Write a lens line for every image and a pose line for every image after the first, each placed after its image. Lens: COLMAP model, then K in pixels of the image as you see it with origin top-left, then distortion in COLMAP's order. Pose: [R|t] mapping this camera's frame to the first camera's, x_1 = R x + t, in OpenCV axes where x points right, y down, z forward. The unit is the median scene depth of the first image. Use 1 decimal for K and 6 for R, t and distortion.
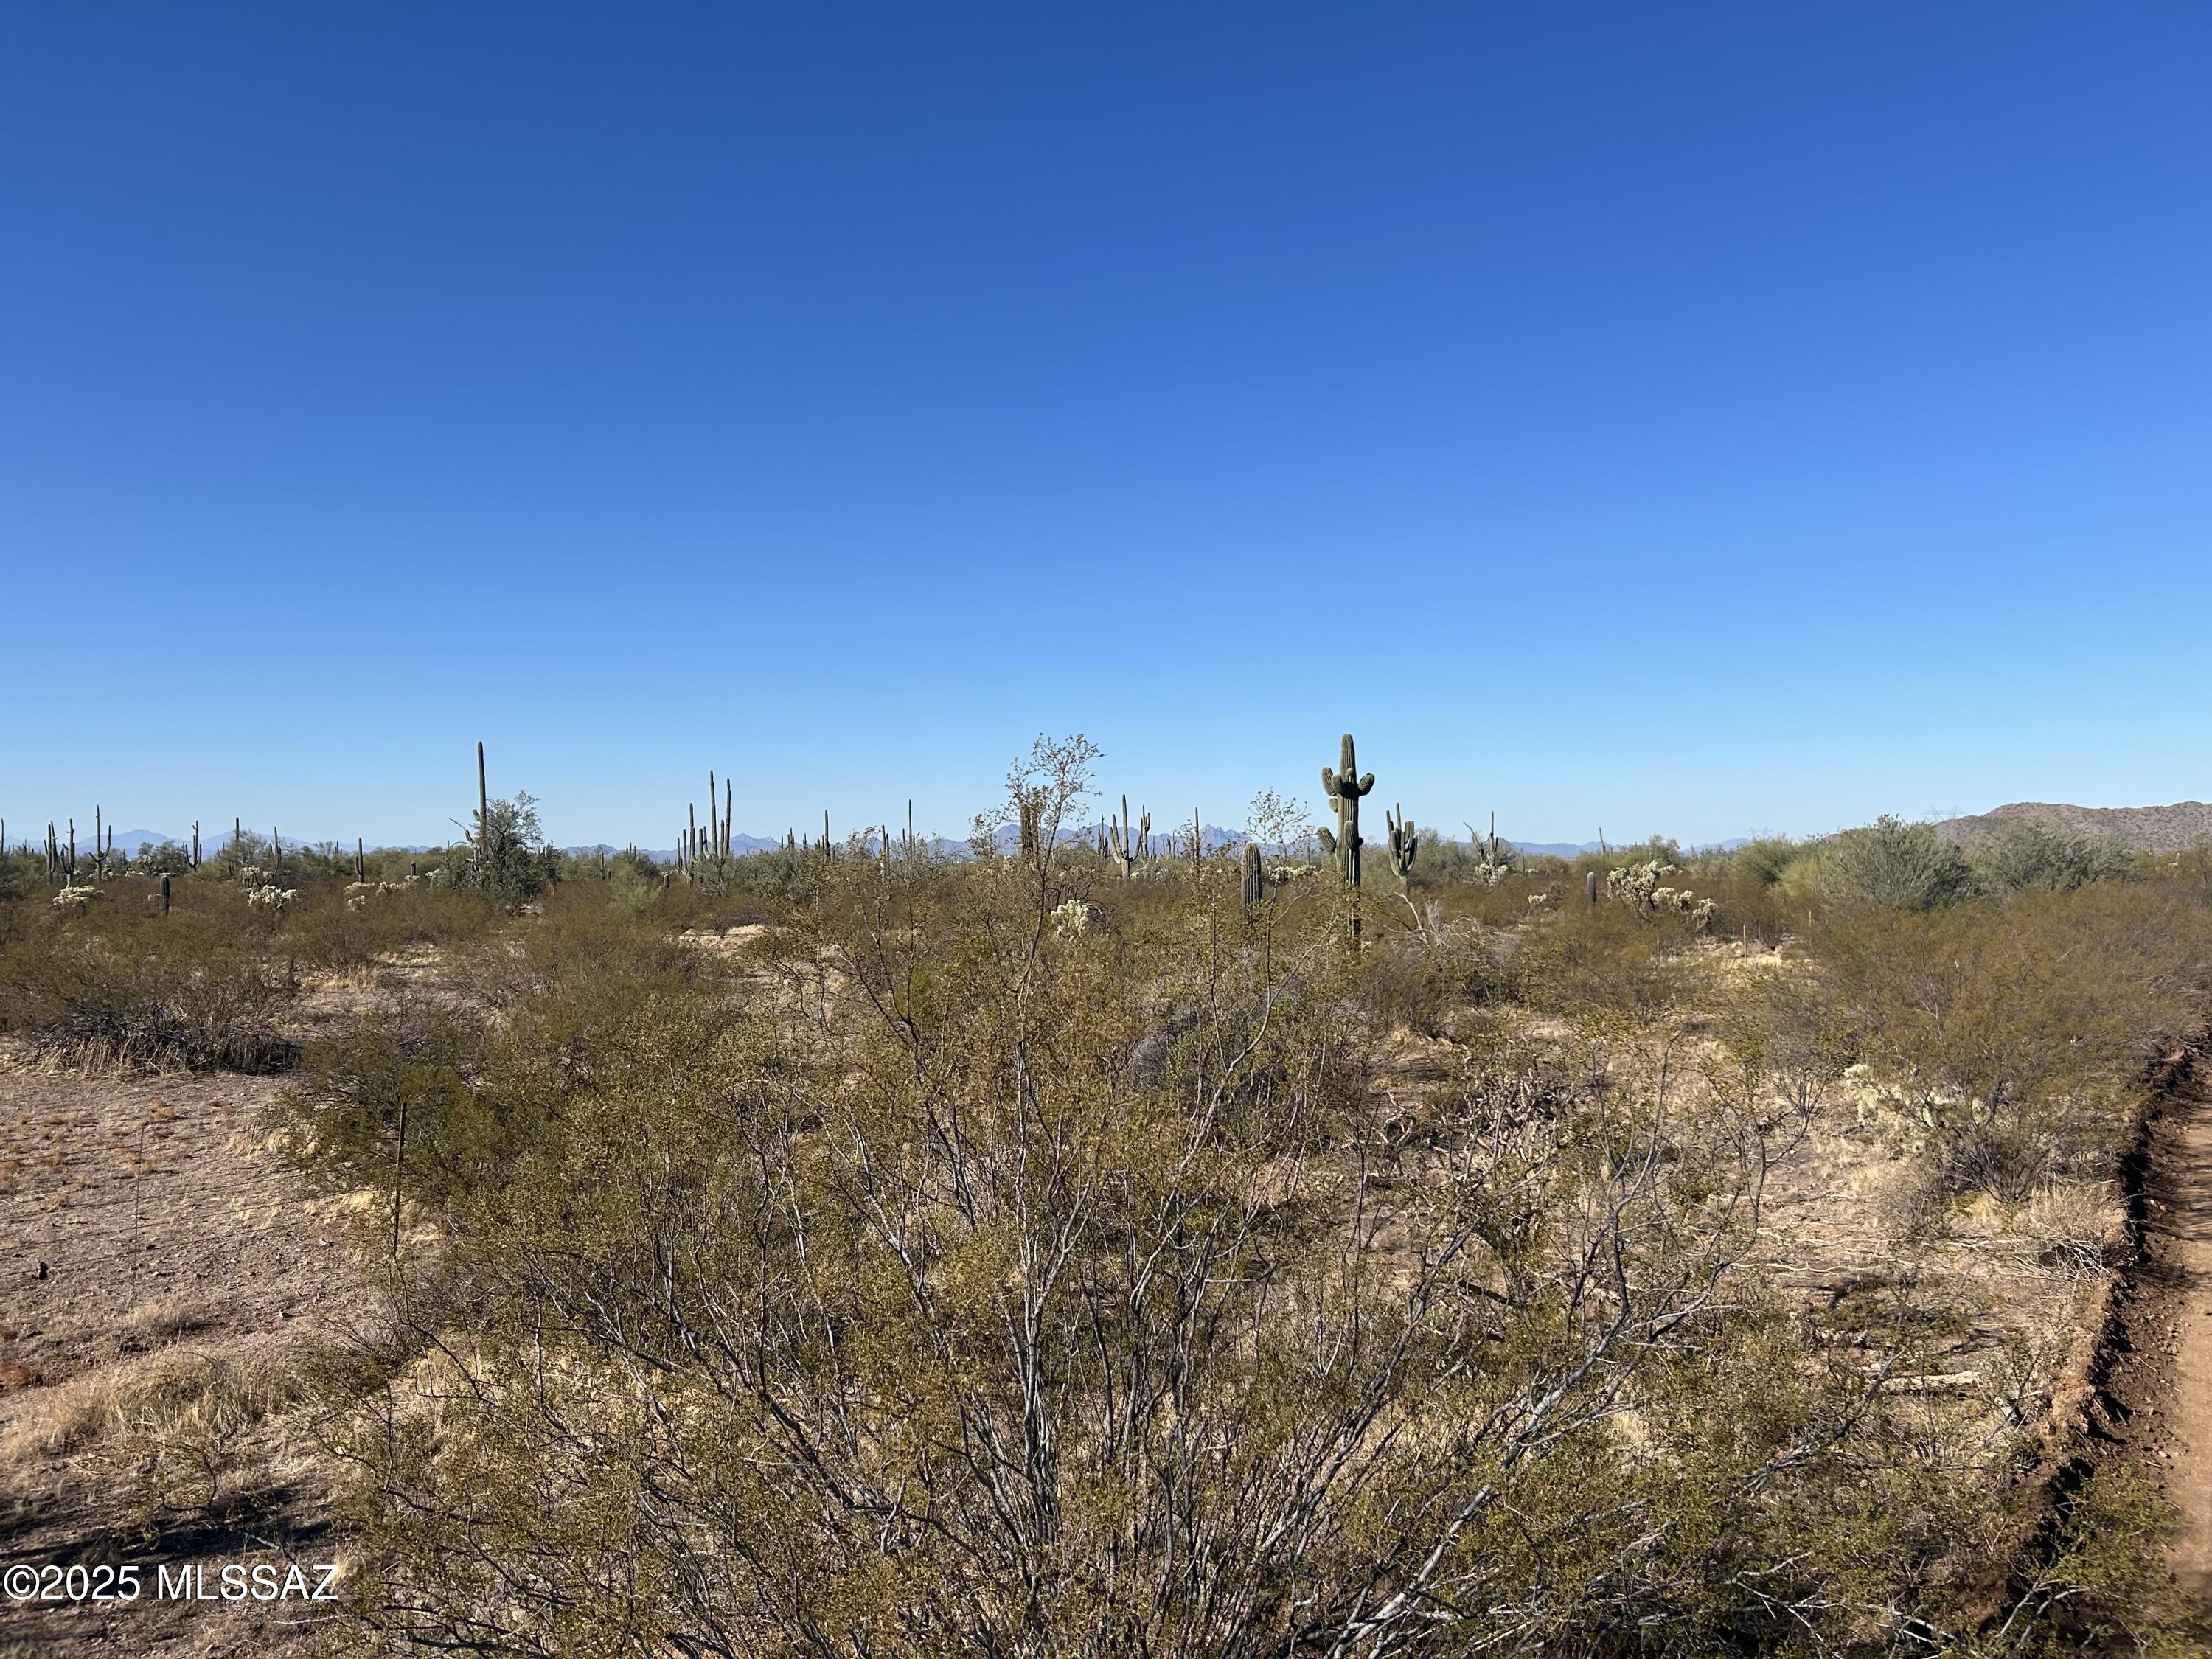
lens RADIAL K [[1673.0, 0, 1106.0], [0, 1673.0, 829.5], [0, 0, 1]] dist [0.097207, -0.112897]
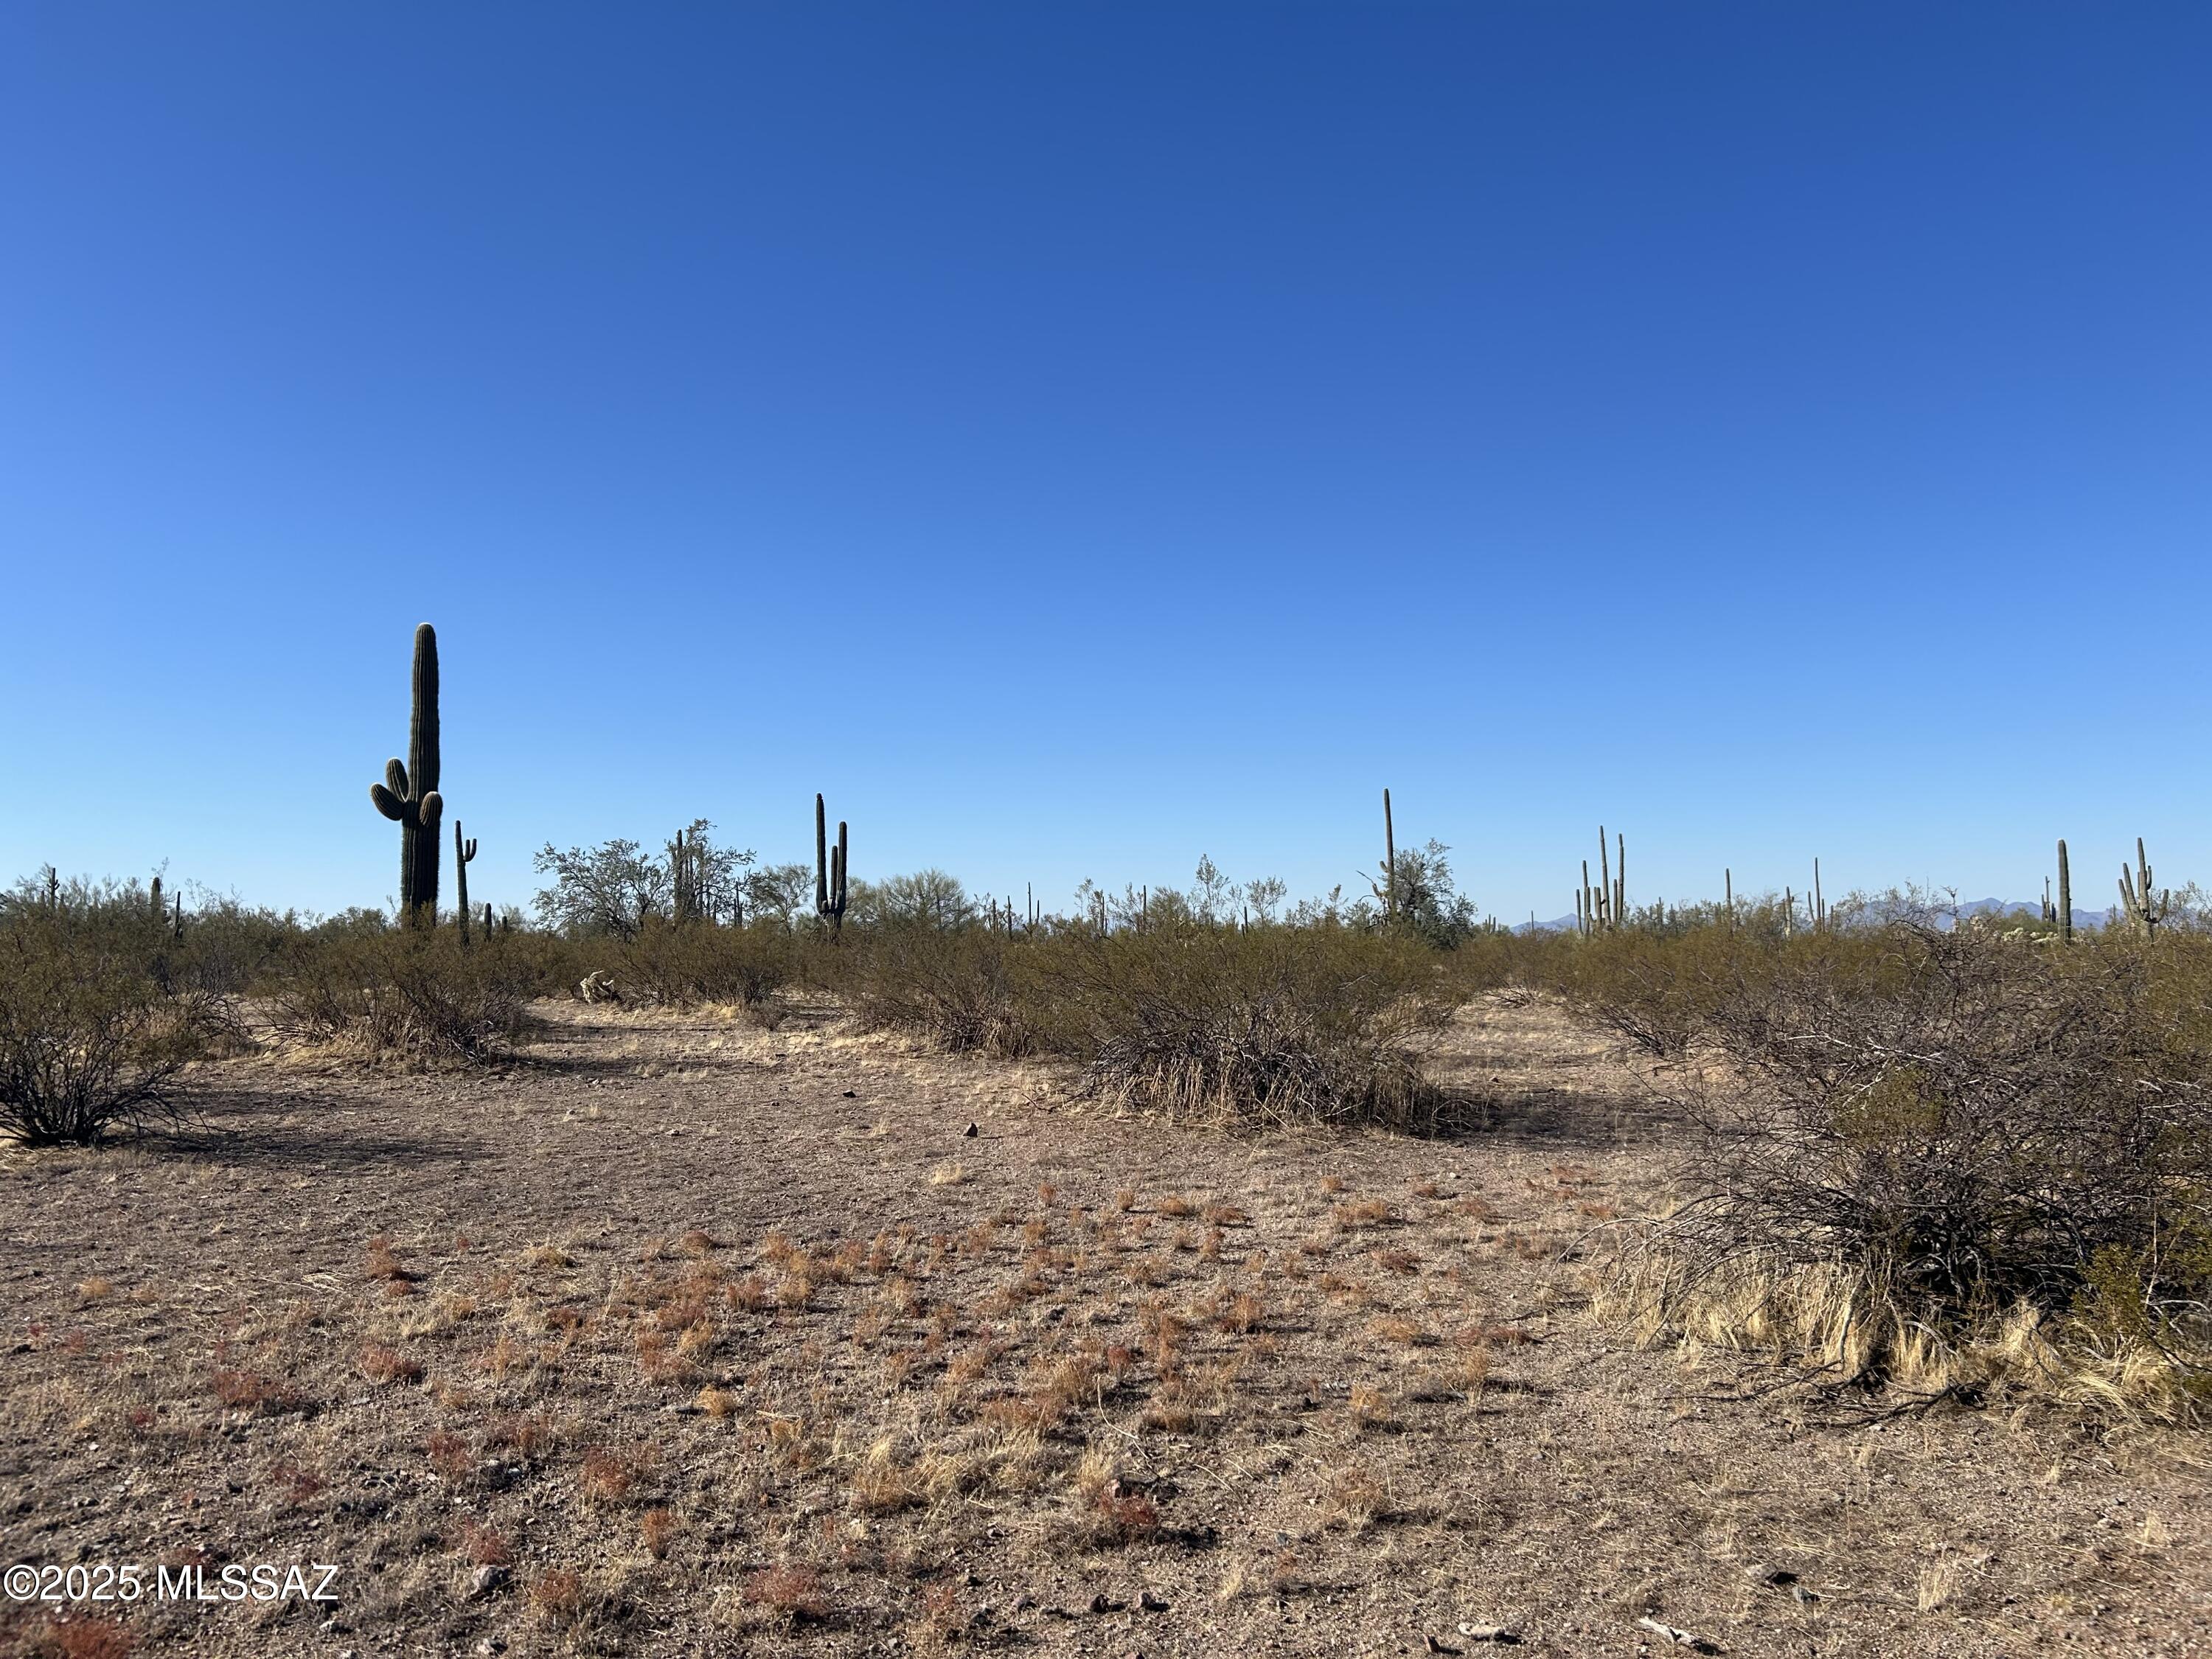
lens RADIAL K [[1673.0, 0, 1106.0], [0, 1673.0, 829.5], [0, 0, 1]] dist [0.097207, -0.112897]
pose [[0.885429, -0.035899, -0.463386, -0.320337], [0.013748, 0.998599, -0.051095, 0.066713], [0.464572, 0.038870, 0.884682, 0.436025]]
